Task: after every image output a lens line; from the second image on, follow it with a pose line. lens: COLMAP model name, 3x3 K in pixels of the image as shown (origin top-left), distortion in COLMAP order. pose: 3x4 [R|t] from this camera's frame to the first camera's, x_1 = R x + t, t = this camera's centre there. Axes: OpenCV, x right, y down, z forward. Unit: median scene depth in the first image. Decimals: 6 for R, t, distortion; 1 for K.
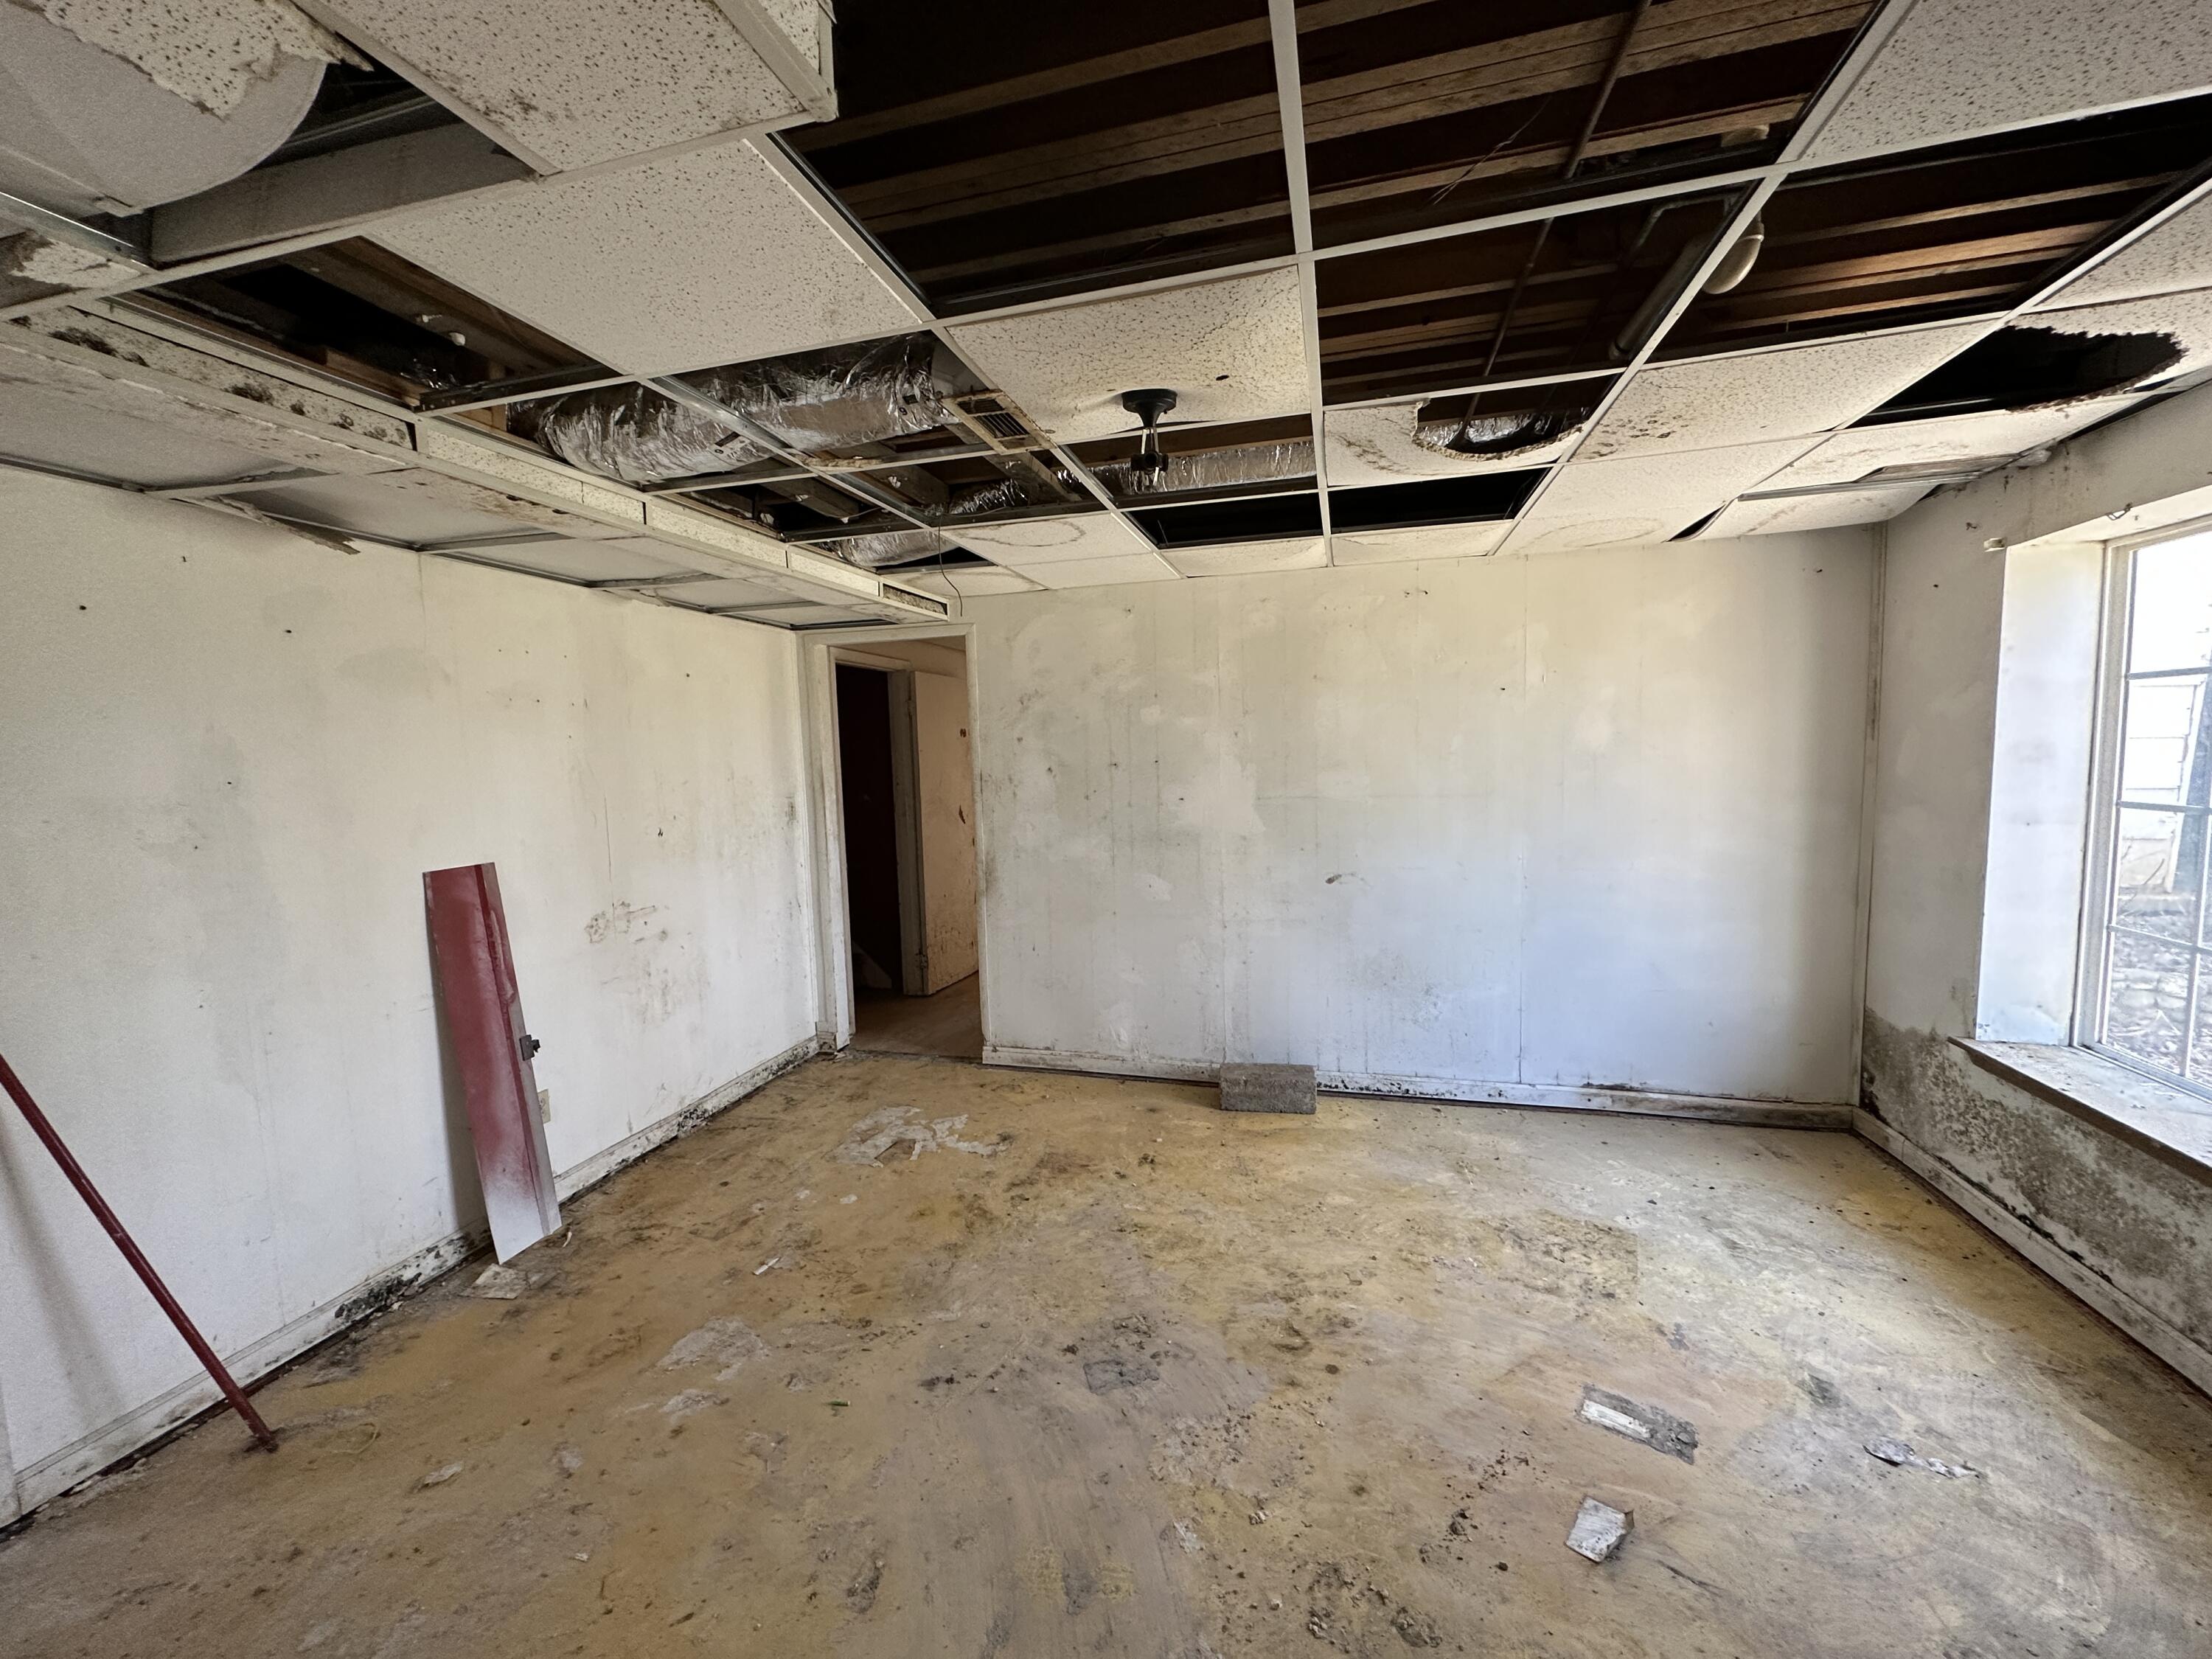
lens RADIAL K [[884.0, 0, 1105.1], [0, 884.0, 829.9], [0, 0, 1]] dist [-0.000886, -0.000006]
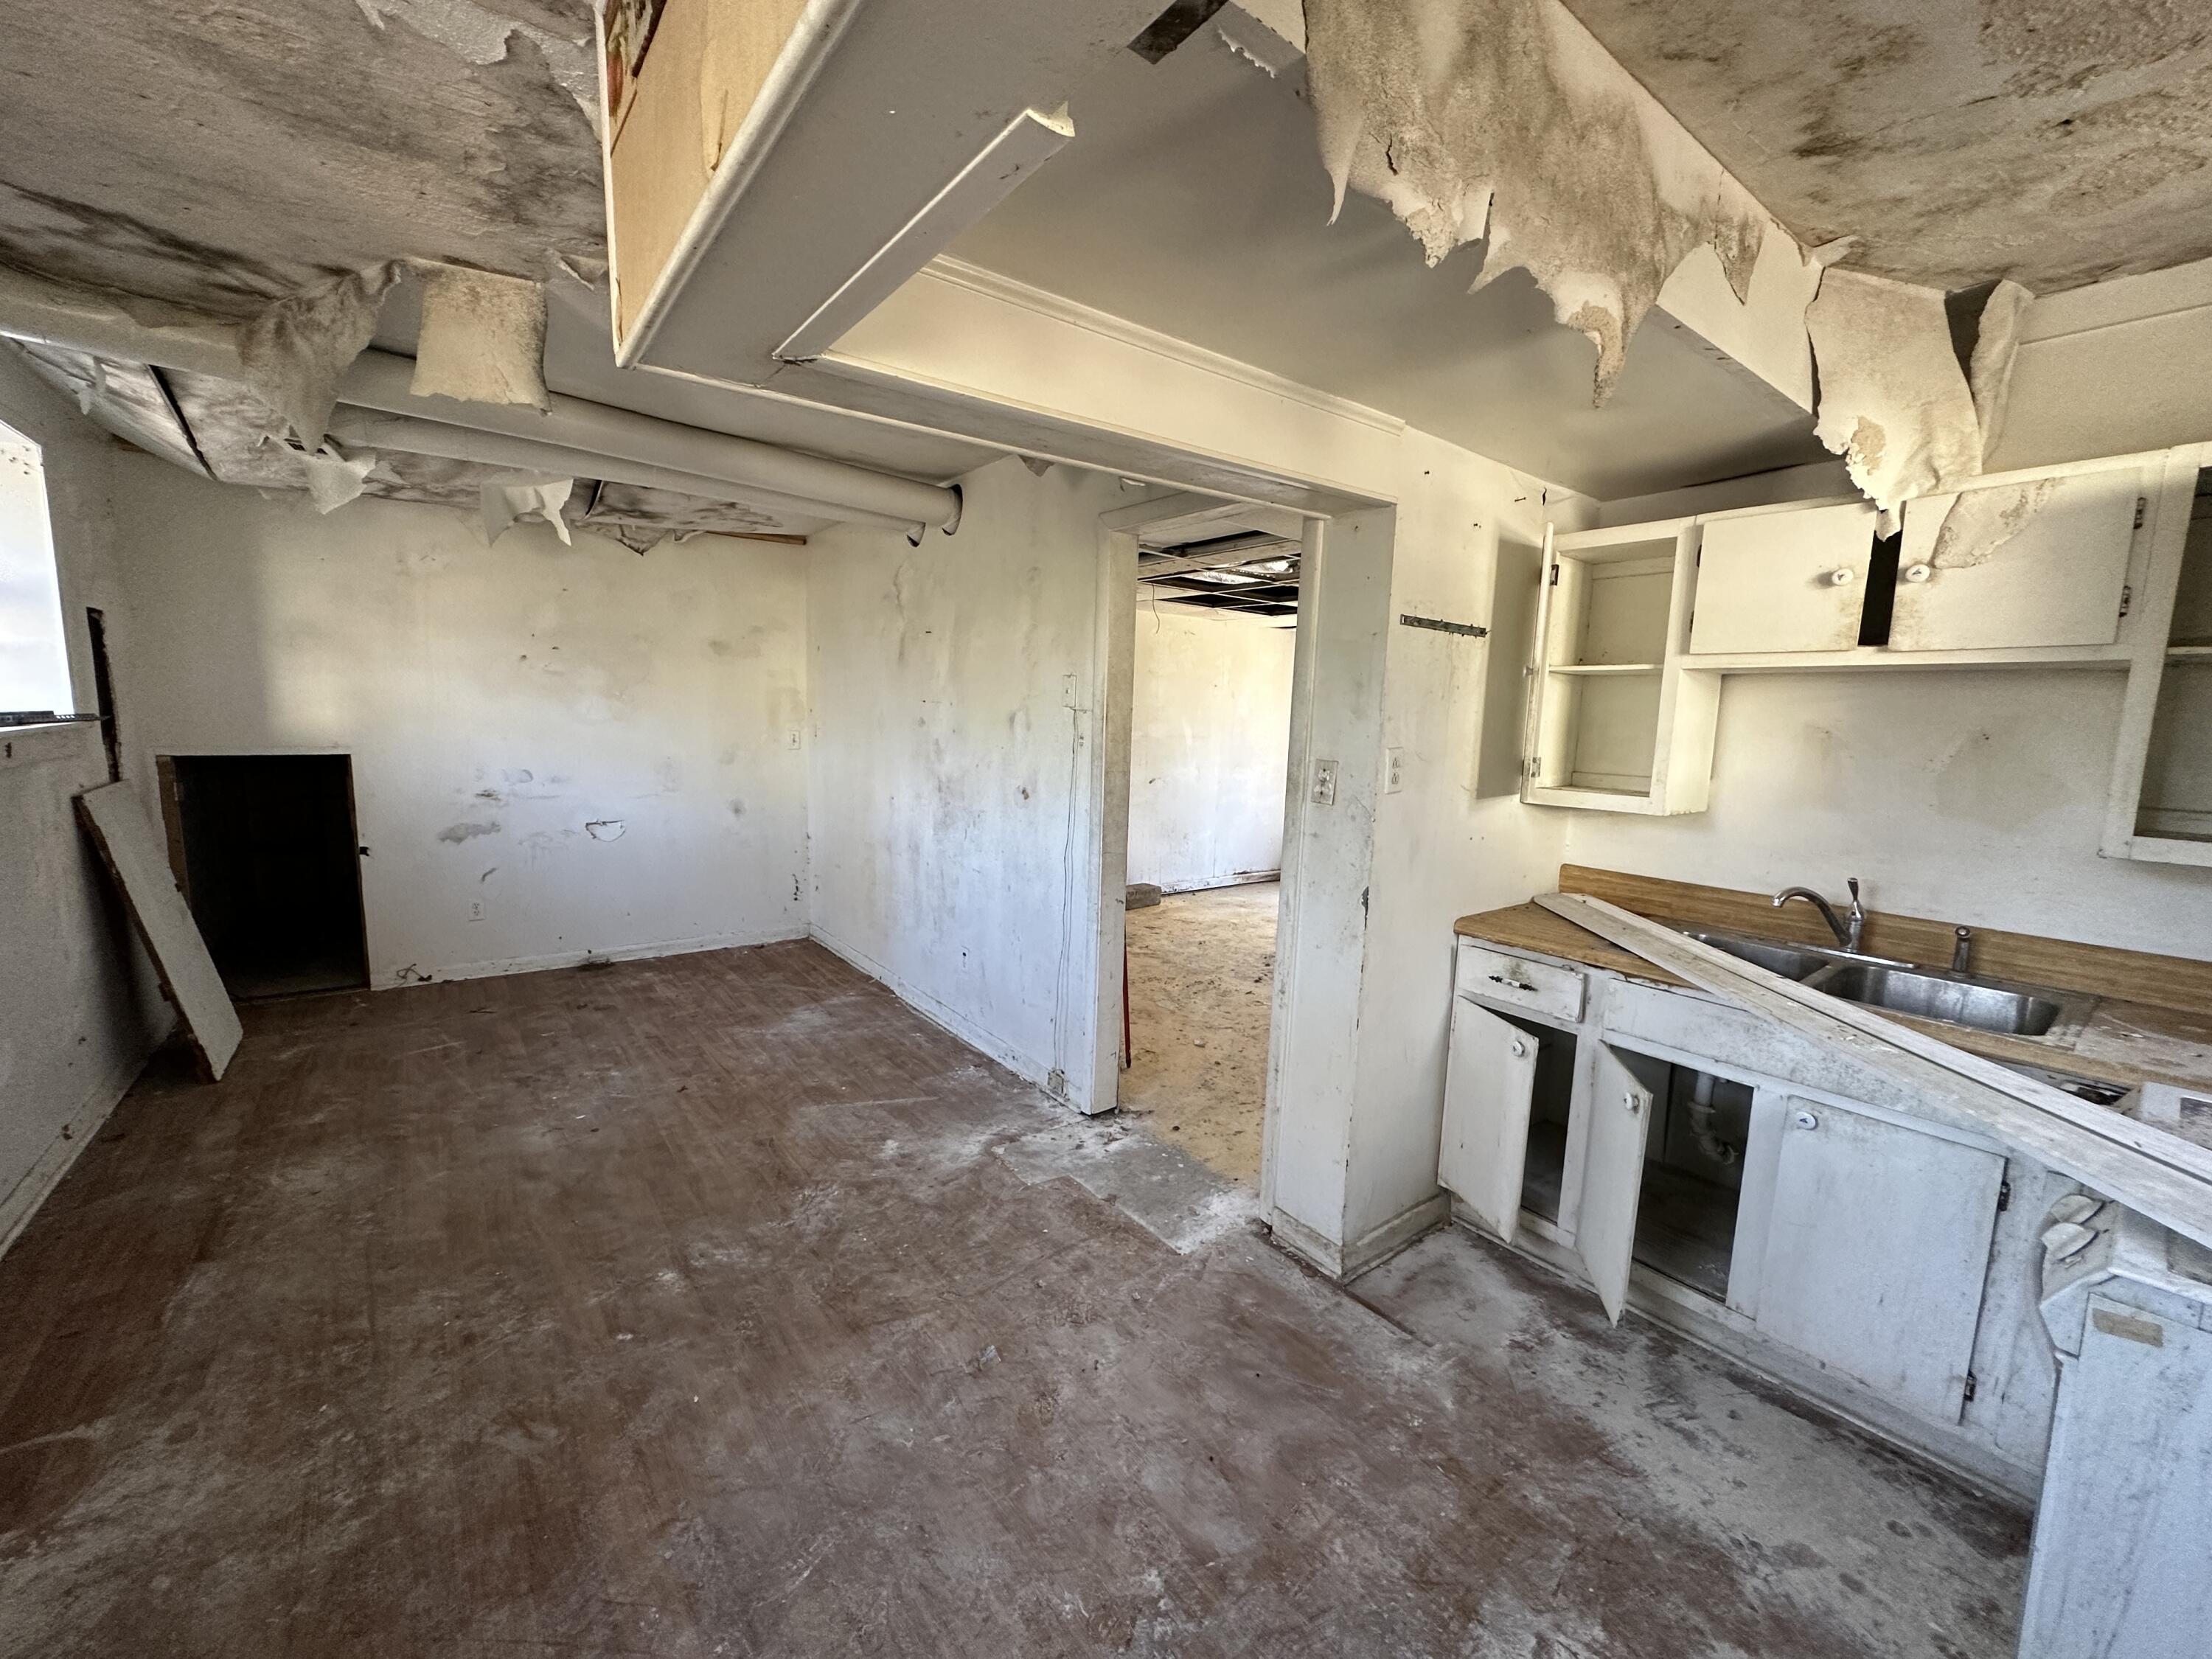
lens RADIAL K [[884.0, 0, 1106.4], [0, 884.0, 831.6], [0, 0, 1]] dist [-0.000886, -0.000006]
pose [[0.610115, -0.063879, 0.789734, -1.608381], [0.027120, 0.997844, 0.059761, 0.060966], [-0.791849, -0.015044, 0.610532, -0.069908]]
